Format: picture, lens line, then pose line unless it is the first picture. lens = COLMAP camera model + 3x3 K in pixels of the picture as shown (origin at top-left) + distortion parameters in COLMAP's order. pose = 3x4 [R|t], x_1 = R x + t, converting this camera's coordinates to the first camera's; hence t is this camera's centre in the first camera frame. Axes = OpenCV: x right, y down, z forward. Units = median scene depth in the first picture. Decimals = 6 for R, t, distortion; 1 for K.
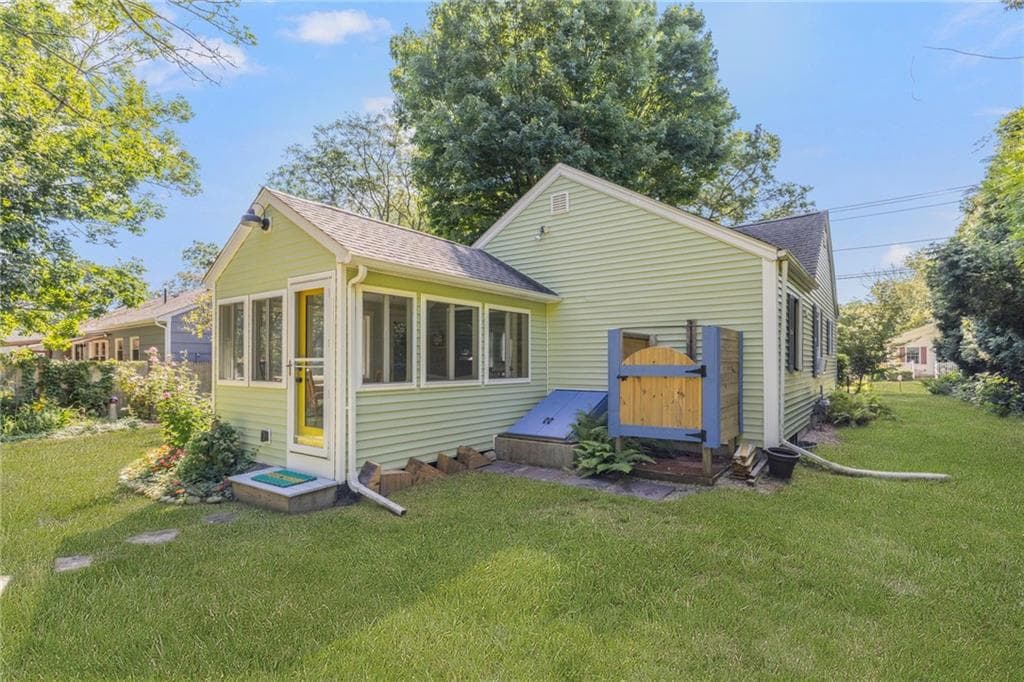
lens RADIAL K [[515.1, 0, 512.0], [0, 515.1, 341.0], [0, 0, 1]] dist [0.005264, 0.000574]
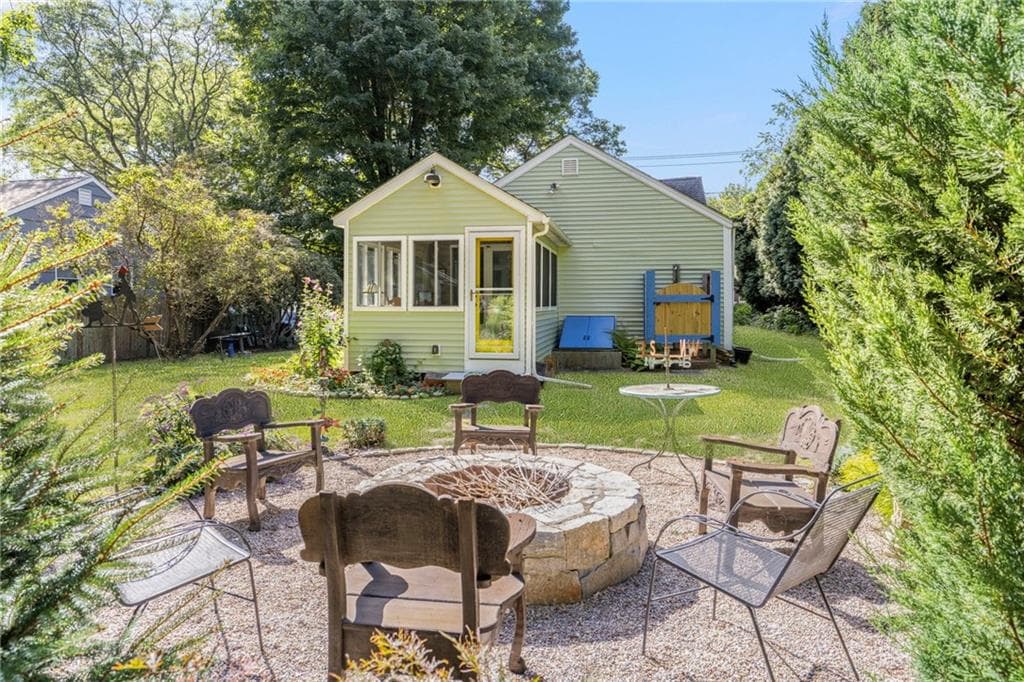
lens RADIAL K [[695.4, 0, 510.7], [0, 695.4, 266.5], [0, 0, 1]] dist [-0.004104, -0.001154]
pose [[0.894635, 0.022674, 0.446221, -0.484417], [-0.018448, 0.999734, -0.013815, 0.000350], [-0.446416, 0.004127, 0.894816, -0.273331]]
